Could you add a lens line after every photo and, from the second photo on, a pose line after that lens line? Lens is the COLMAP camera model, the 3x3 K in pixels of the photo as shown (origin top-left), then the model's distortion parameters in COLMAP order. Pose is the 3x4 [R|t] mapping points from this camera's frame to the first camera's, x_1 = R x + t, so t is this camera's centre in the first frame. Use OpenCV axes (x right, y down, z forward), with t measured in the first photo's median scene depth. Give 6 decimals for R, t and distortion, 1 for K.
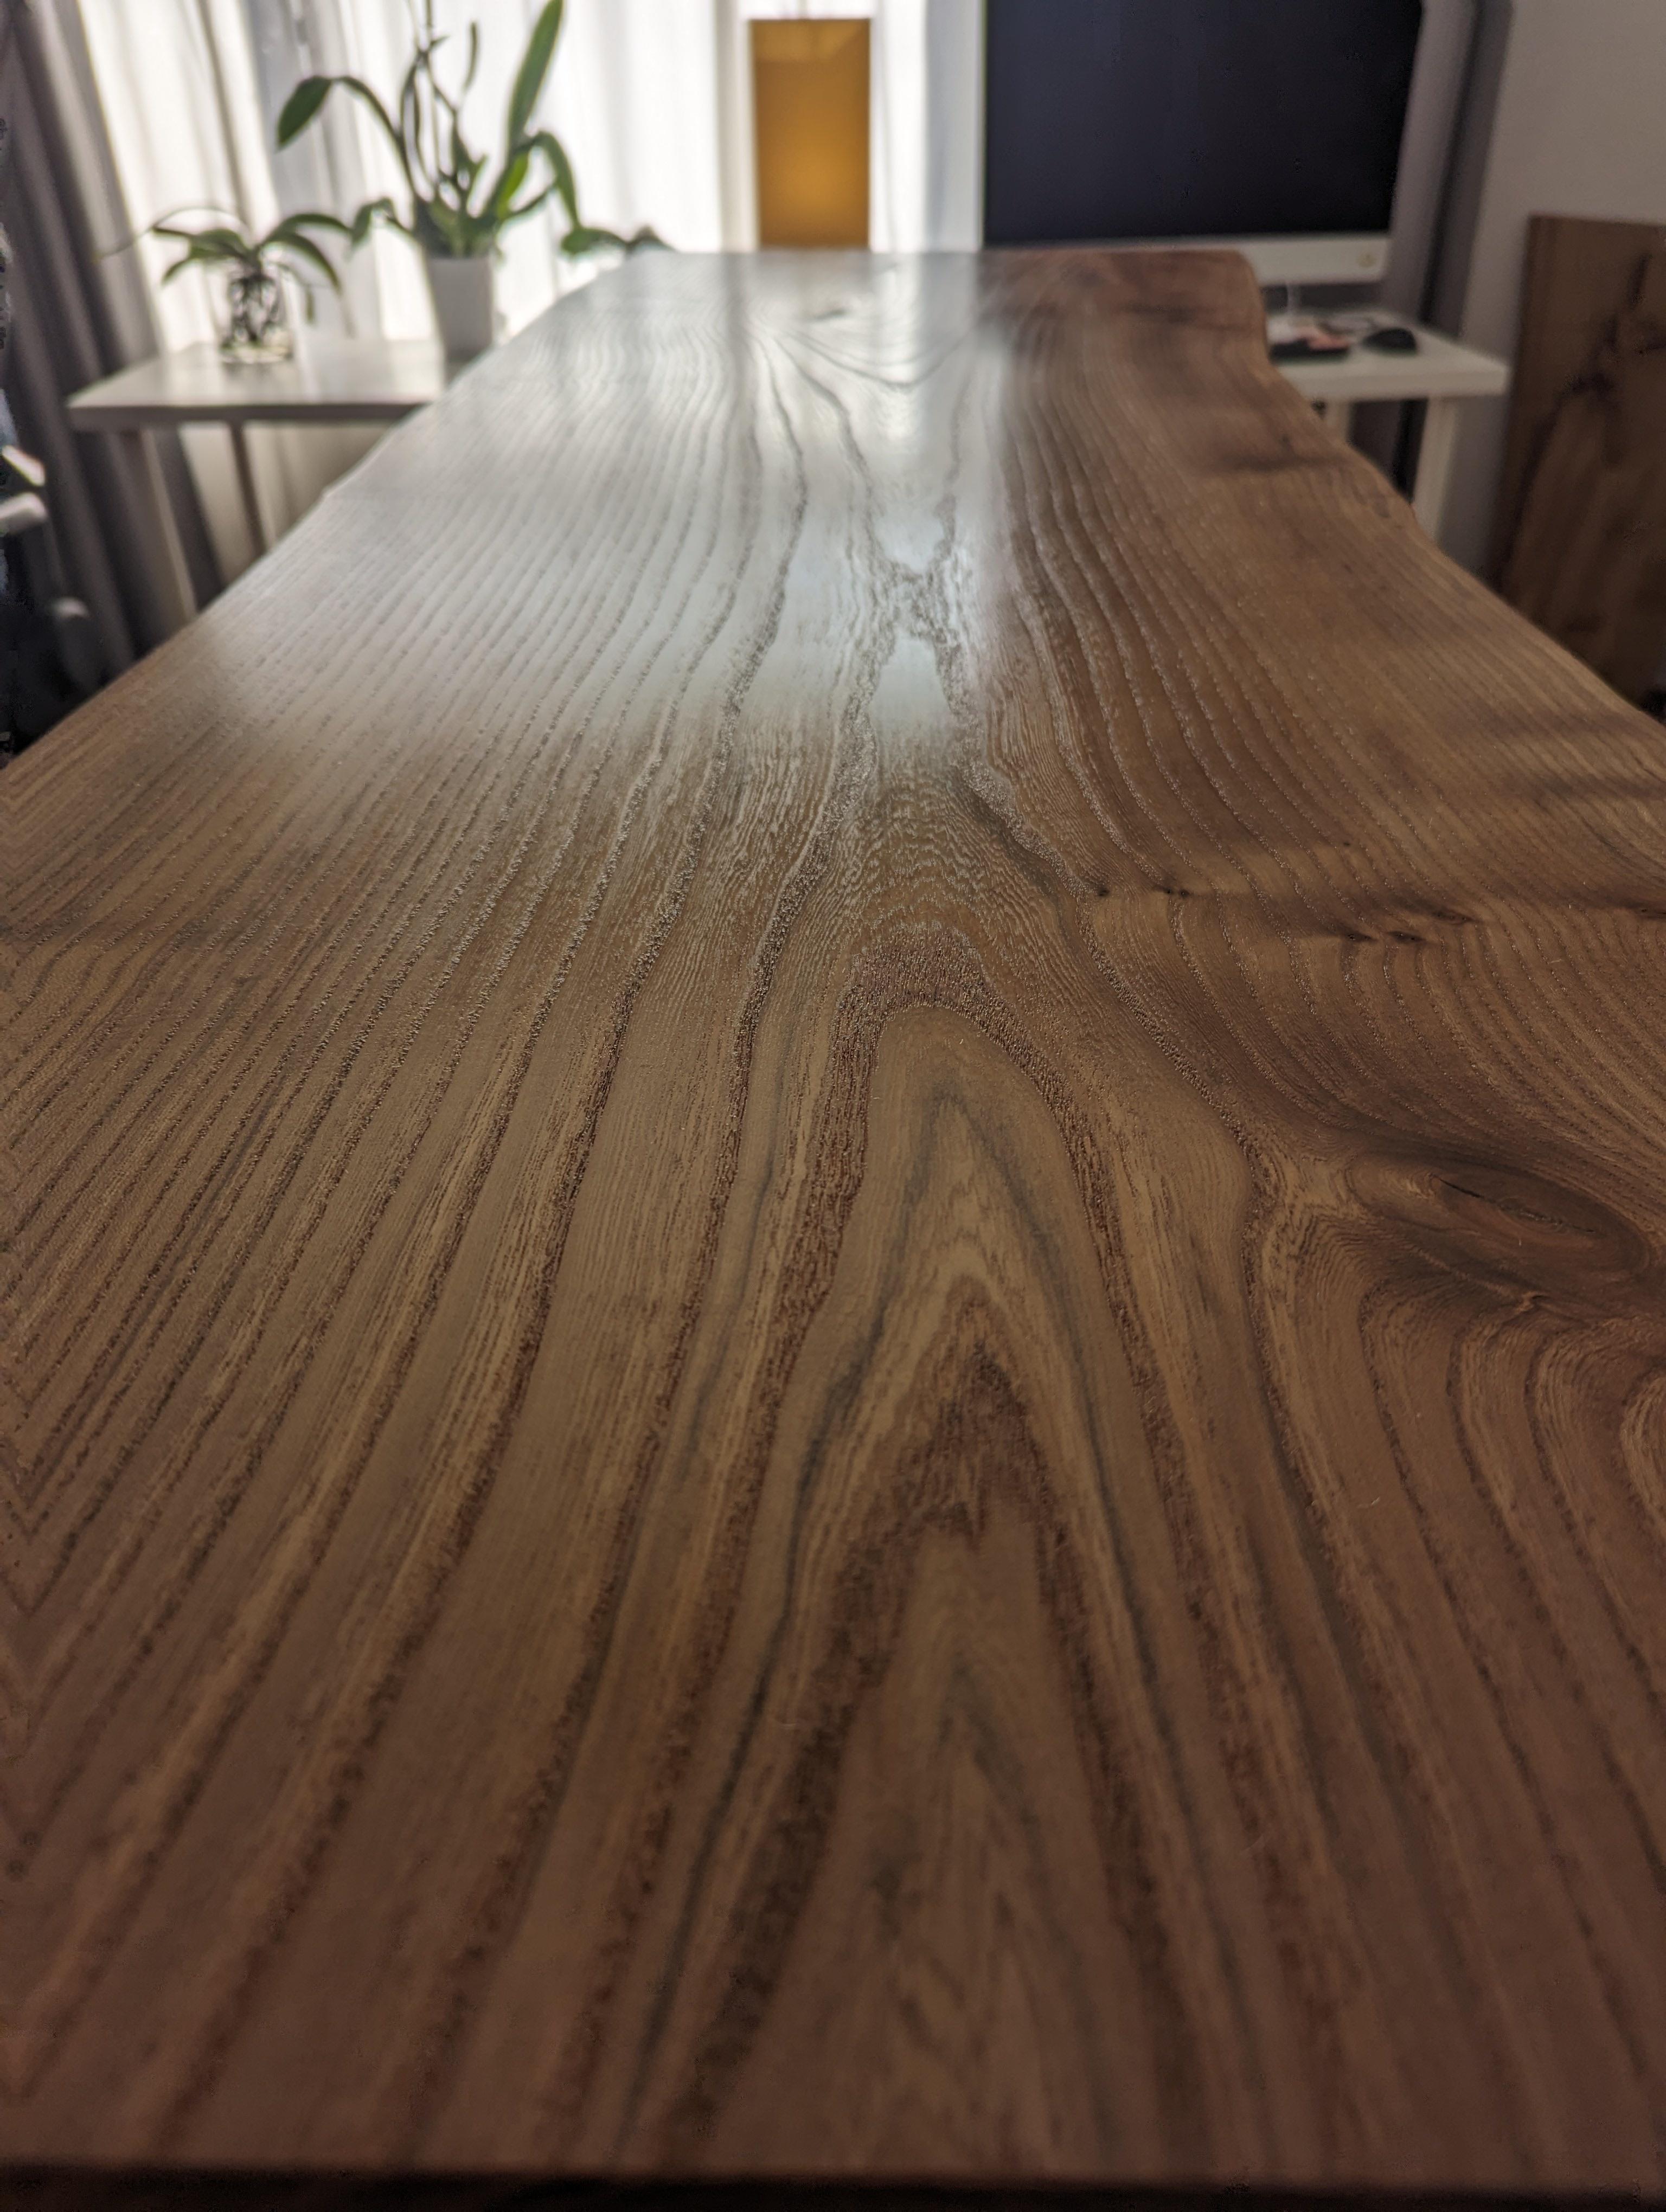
lens RADIAL K [[1593.9, 0, 832.0], [0, 1593.9, 1111.3], [0, 0, 1]] dist [0.035576, -0.033414]
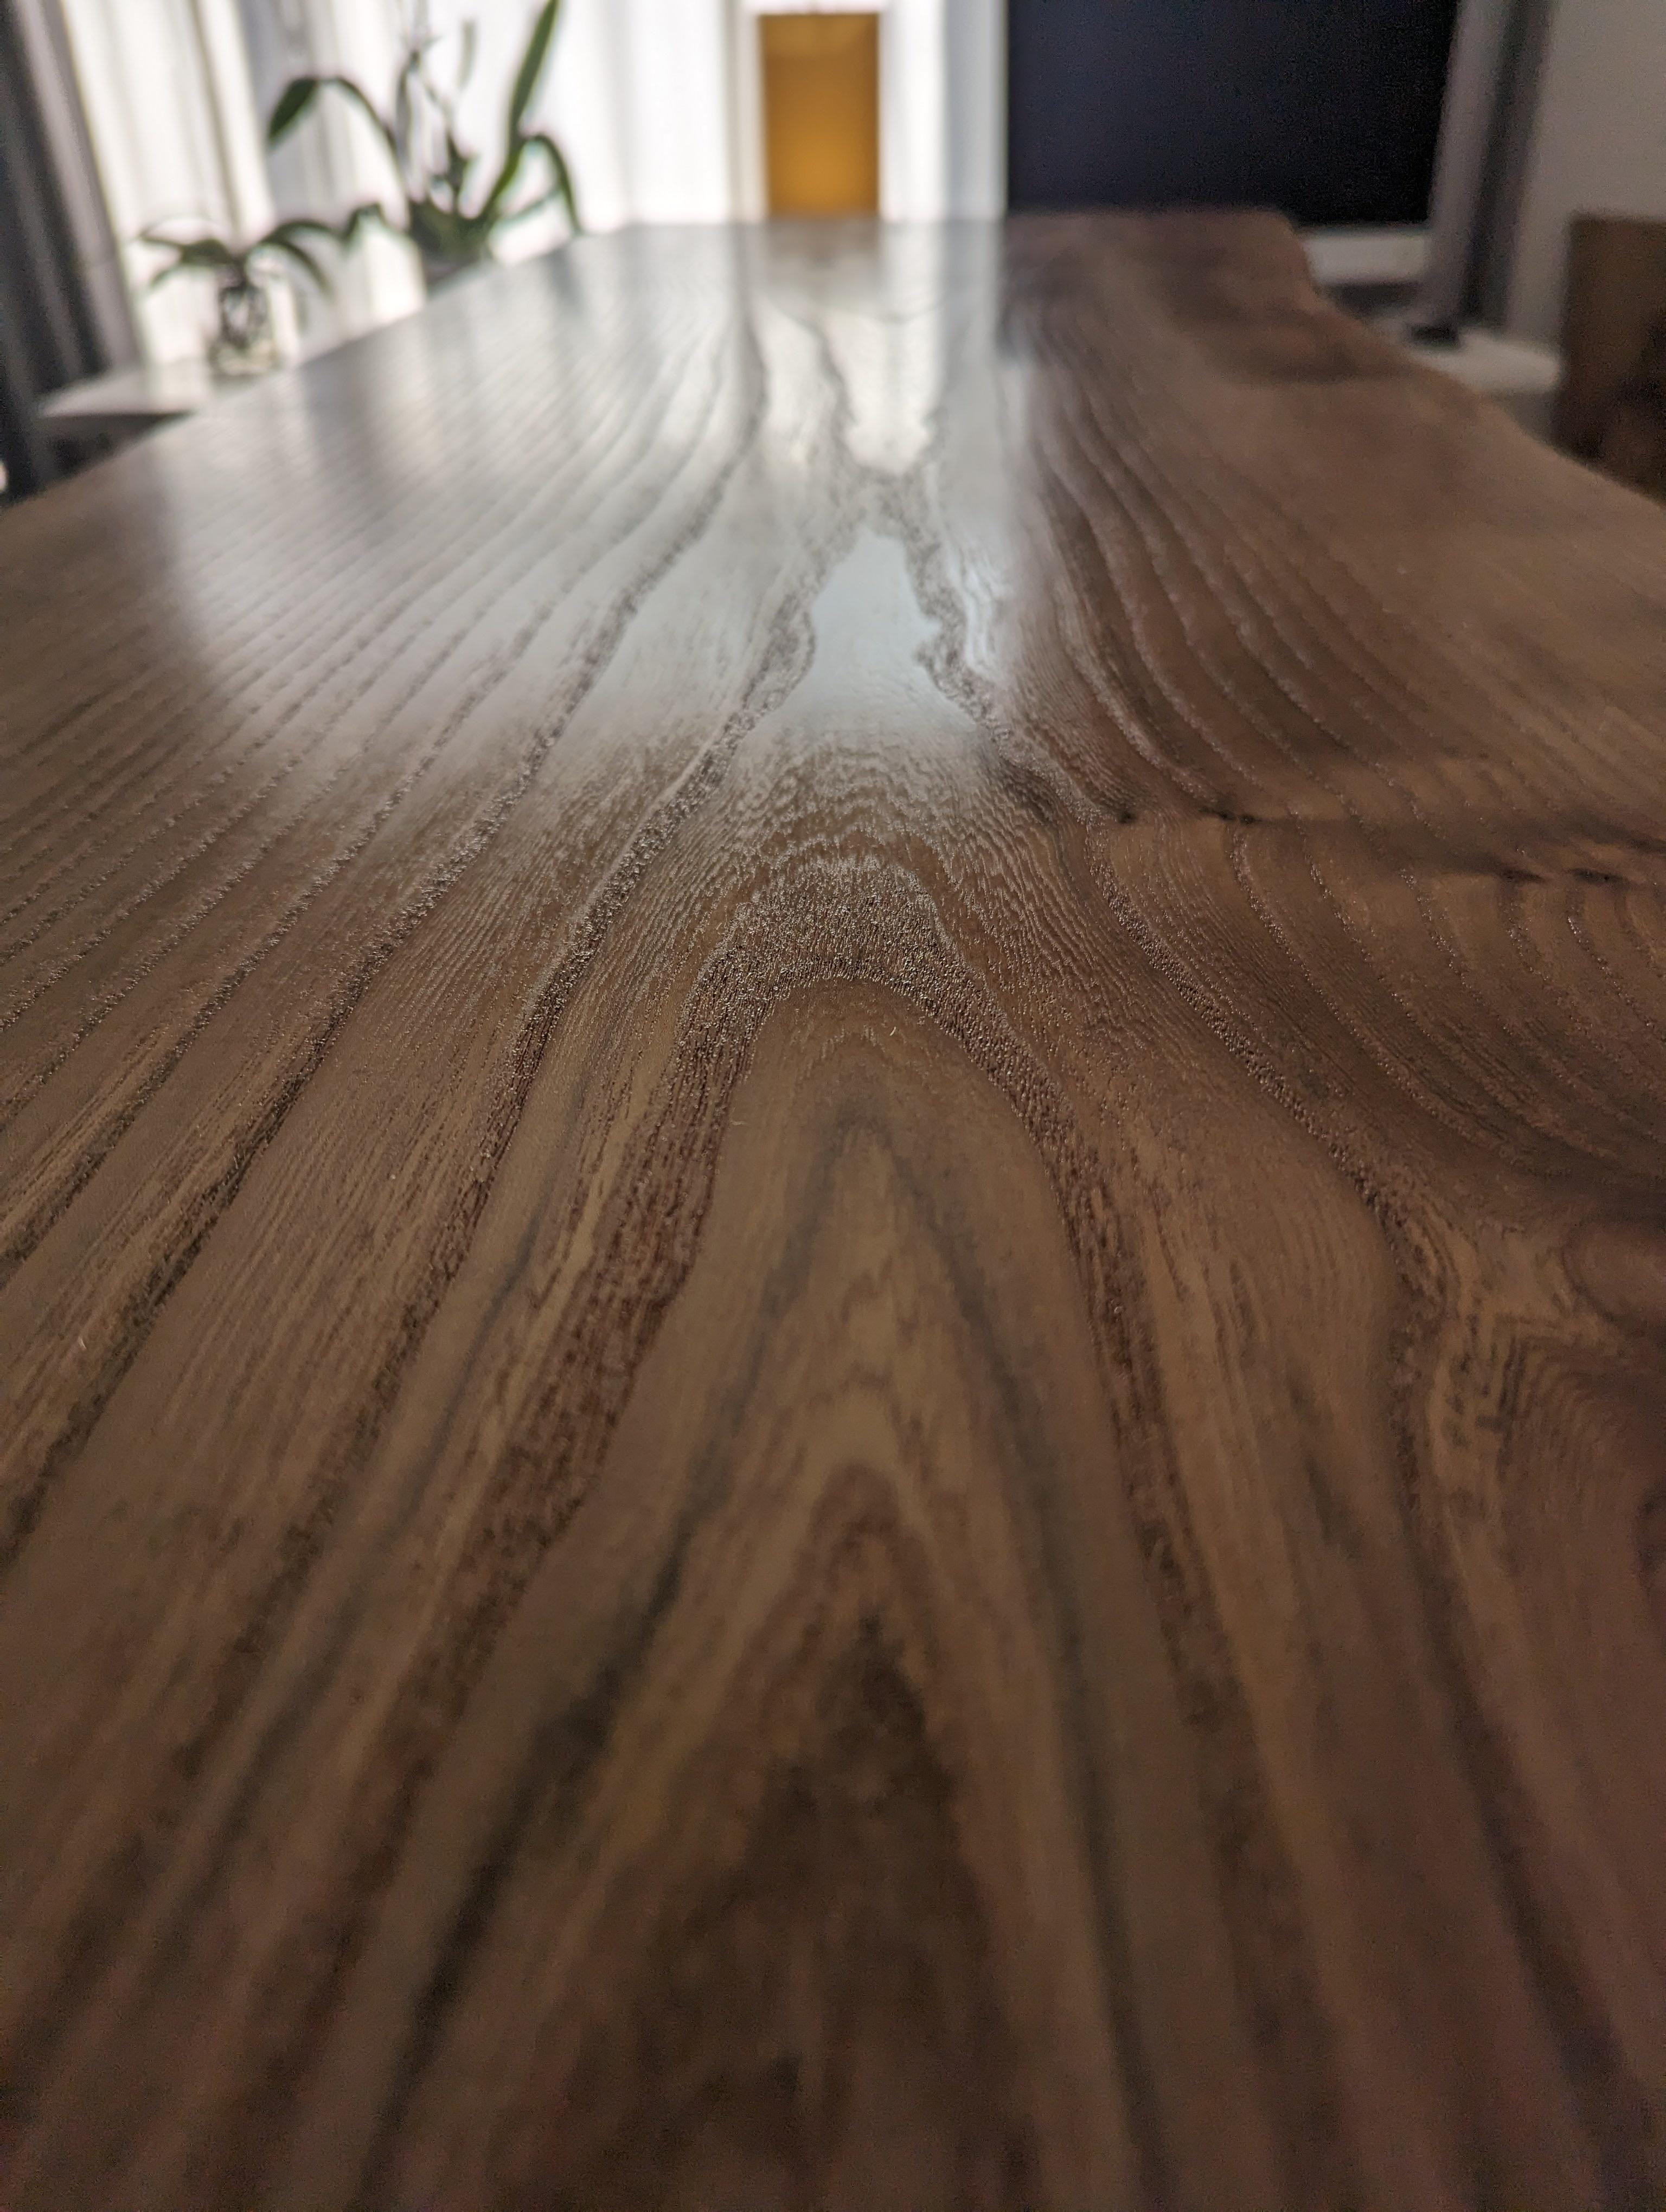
lens RADIAL K [[1643.0, 0, 839.7], [0, 1643.0, 1104.0], [0, 0, 1]] dist [-0.012380, 0.009876]
pose [[0.999938, -0.002190, -0.010946, 0.077113], [0.001864, 0.999557, -0.029693, 0.002586], [0.011006, 0.029671, 0.999499, 0.427184]]
